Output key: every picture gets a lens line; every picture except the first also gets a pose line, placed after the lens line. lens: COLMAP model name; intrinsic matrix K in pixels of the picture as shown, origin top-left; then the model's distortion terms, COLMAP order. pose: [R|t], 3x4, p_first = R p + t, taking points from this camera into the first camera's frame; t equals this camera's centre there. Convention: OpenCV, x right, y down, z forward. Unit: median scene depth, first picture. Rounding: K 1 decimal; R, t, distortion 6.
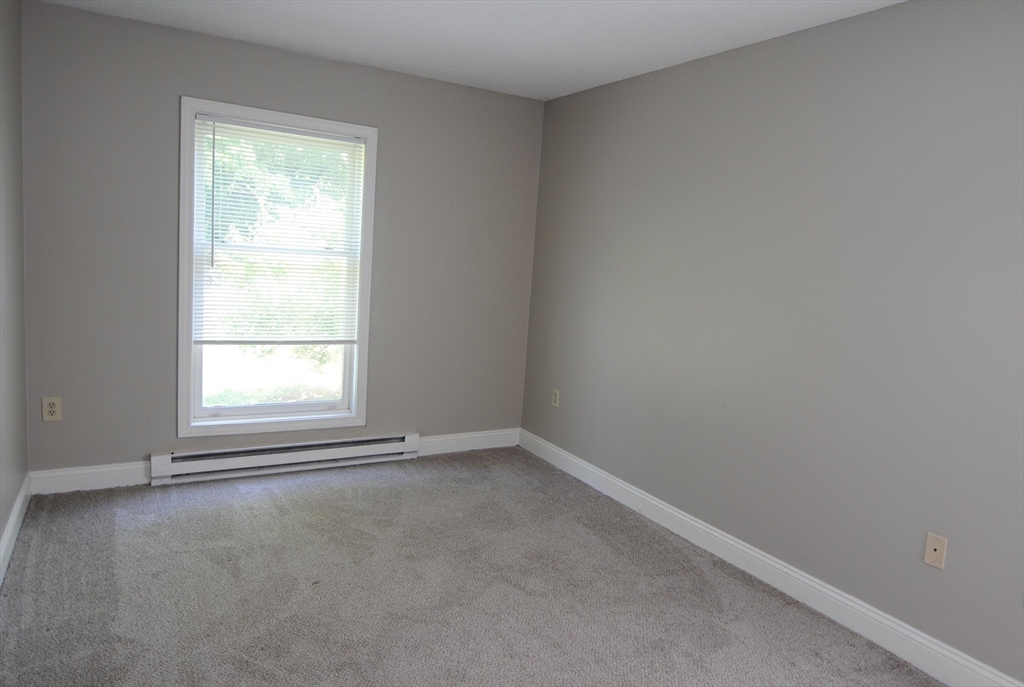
lens RADIAL K [[672.5, 0, 525.3], [0, 672.5, 338.2], [0, 0, 1]] dist [0.007230, -0.036698]
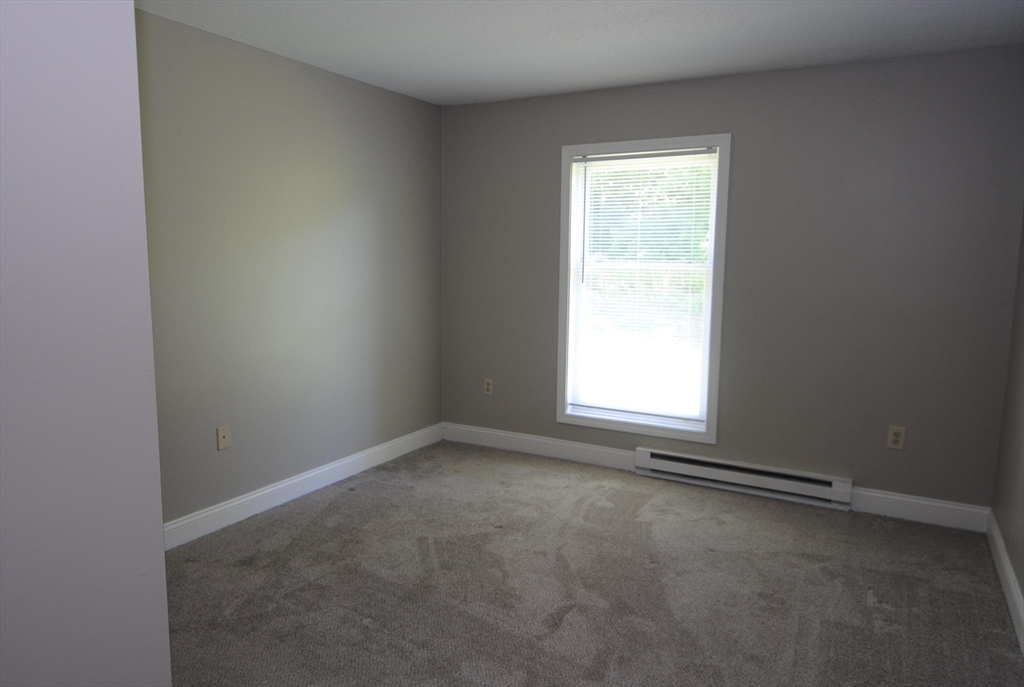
lens RADIAL K [[692.3, 0, 512.0], [0, 692.3, 343.5], [0, 0, 1]] dist [0.003900, 0.000736]
pose [[0.485684, 0.037382, -0.873335, 0.491965], [-0.084515, 0.996413, -0.004351, 0.014151], [0.870039, 0.075923, 0.487101, 0.274378]]
